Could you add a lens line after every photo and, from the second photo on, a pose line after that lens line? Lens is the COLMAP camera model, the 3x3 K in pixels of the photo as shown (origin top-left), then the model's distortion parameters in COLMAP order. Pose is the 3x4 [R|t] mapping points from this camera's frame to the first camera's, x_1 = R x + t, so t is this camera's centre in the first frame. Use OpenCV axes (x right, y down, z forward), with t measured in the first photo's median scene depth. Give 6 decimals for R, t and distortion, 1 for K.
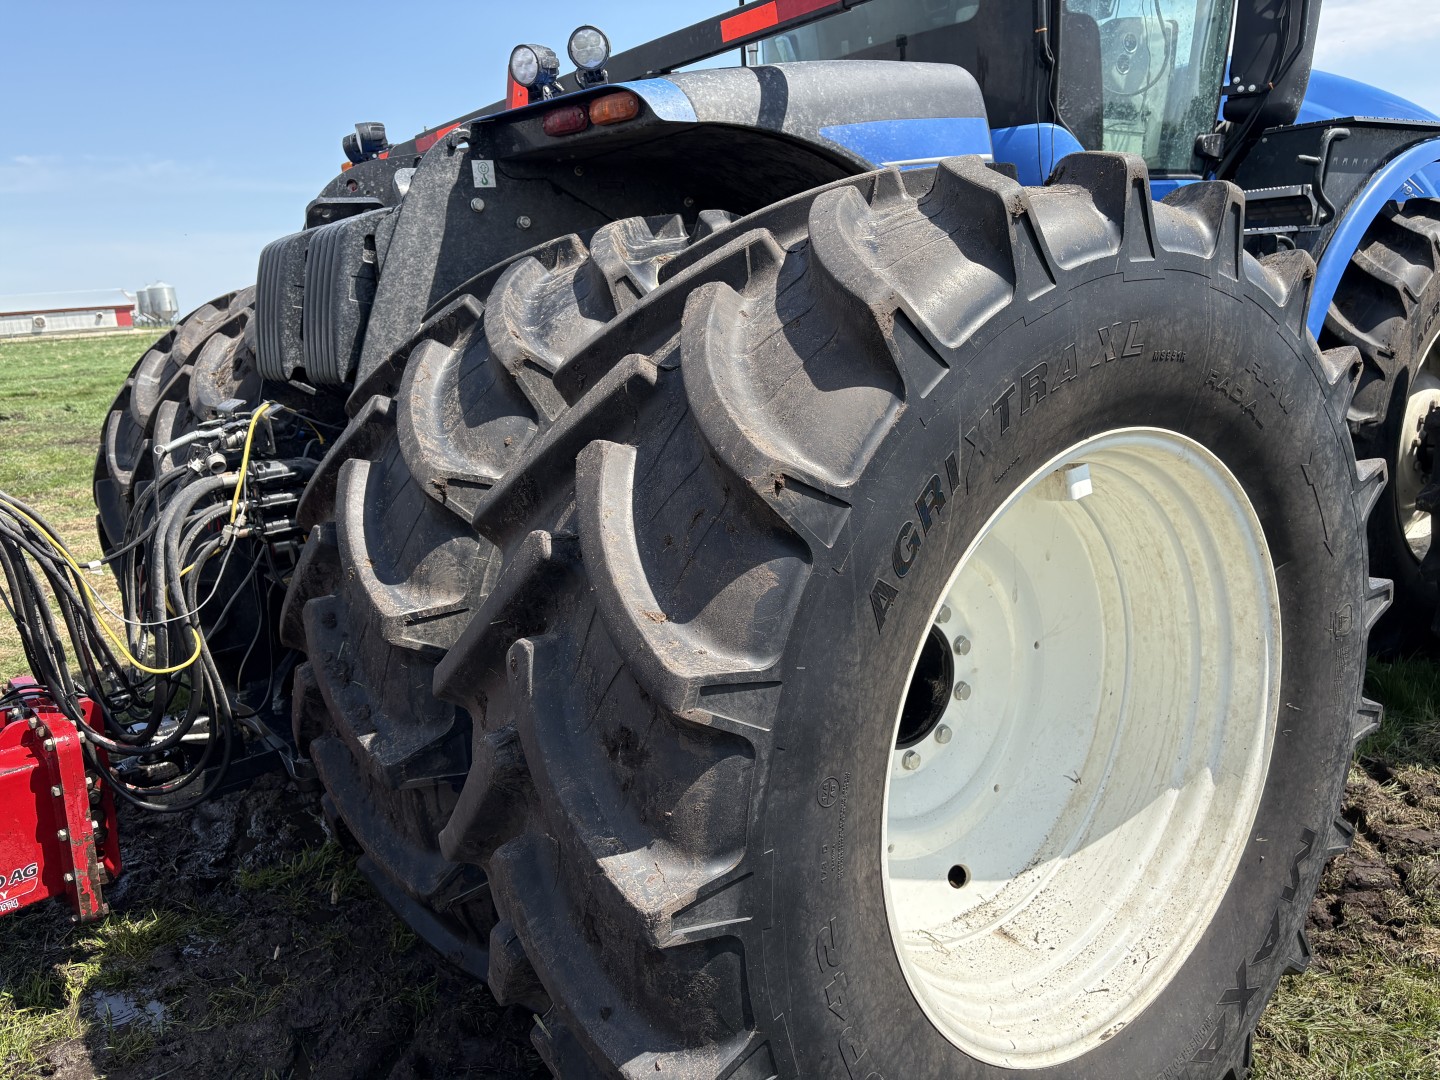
lens RADIAL K [[1097.2, 0, 690.1], [0, 1097.2, 525.0], [0, 0, 1]] dist [0.046263, -0.047939]
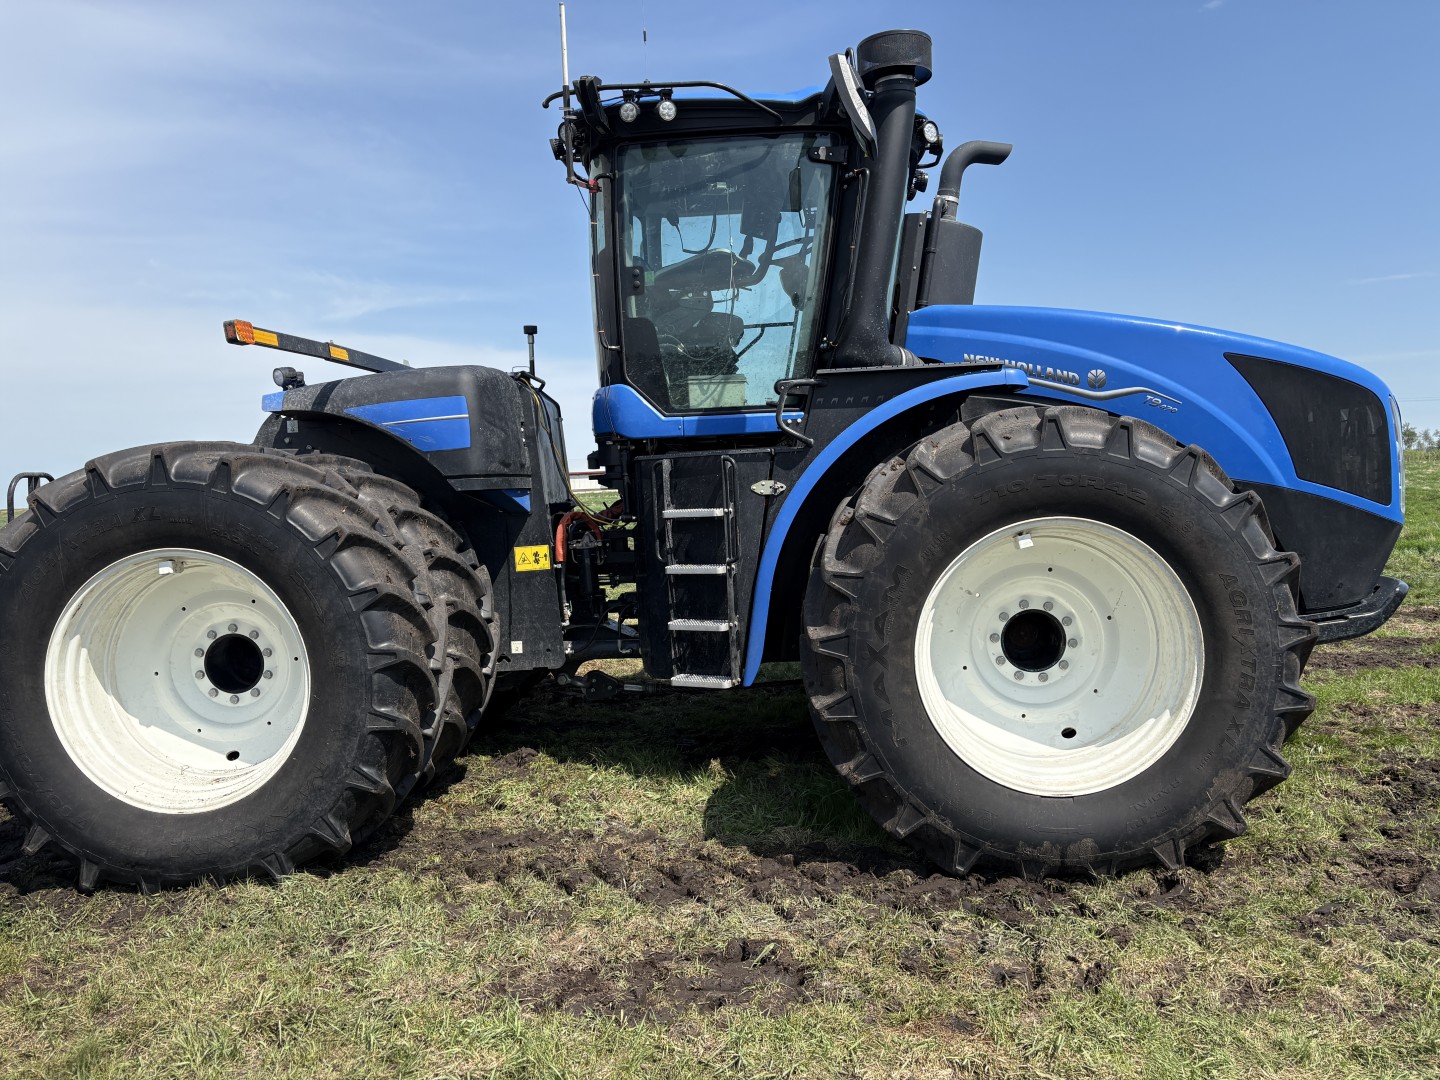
lens RADIAL K [[1097.2, 0, 730.2], [0, 1097.2, 515.6], [0, 0, 1]] dist [0.046263, -0.047939]
pose [[0.779771, 0.052385, -0.623869, 2.397034], [-0.140288, 0.985774, -0.092572, -0.084860], [0.610144, 0.159706, 0.776027, -0.169076]]
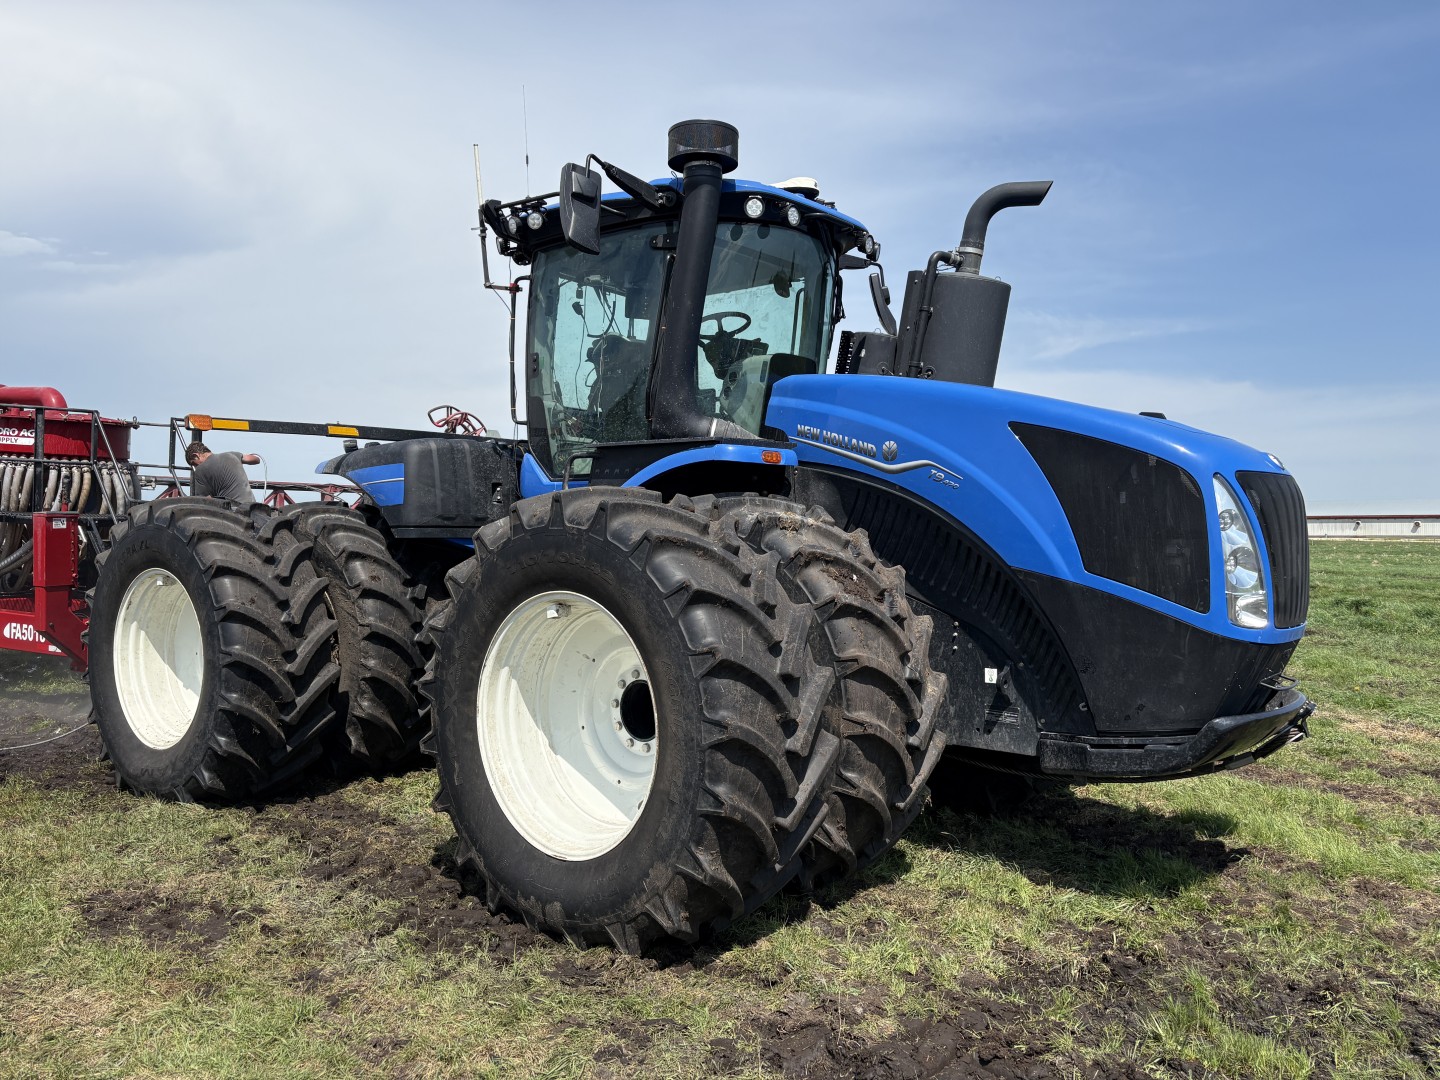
lens RADIAL K [[1097.2, 0, 721.1], [0, 1097.2, 523.4], [0, 0, 1]] dist [0.046263, -0.047939]
pose [[0.285125, 0.058697, -0.956691, 3.666703], [-0.223144, 0.974762, -0.006698, -0.516769], [0.932153, 0.215390, 0.291028, 1.334430]]
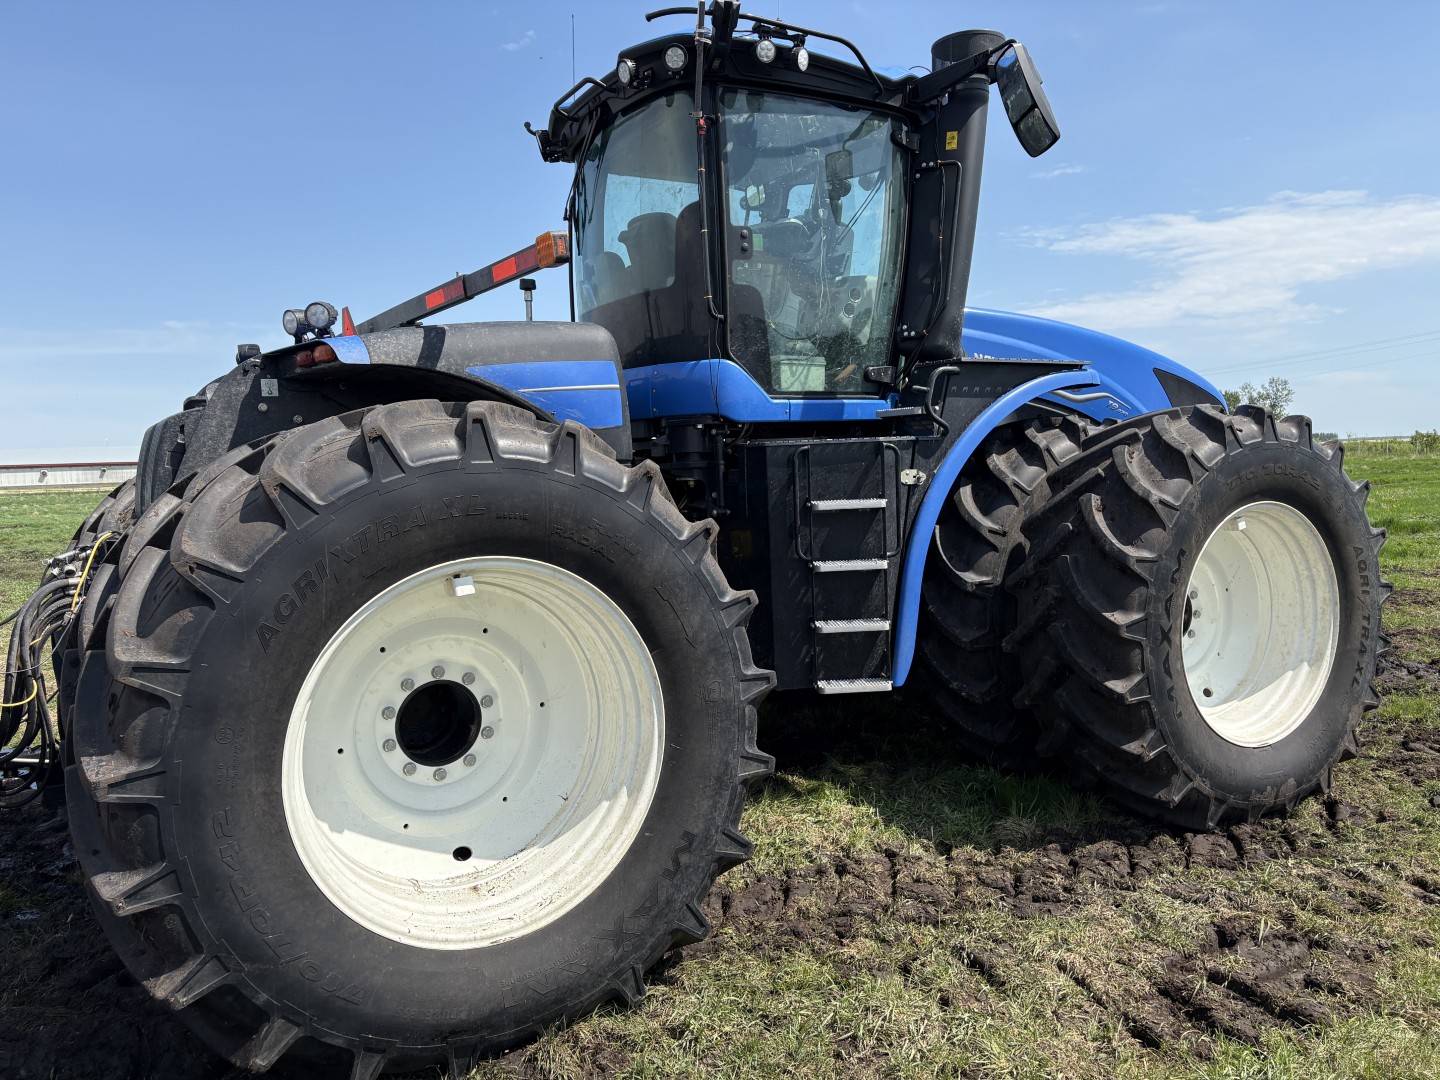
lens RADIAL K [[1097.2, 0, 723.2], [0, 1097.2, 525.0], [0, 0, 1]] dist [0.046263, -0.047939]
pose [[0.997205, 0.036452, -0.065220, 0.700728], [-0.045863, 0.987746, -0.149181, 0.084658], [0.058982, 0.151755, 0.986657, -0.556909]]
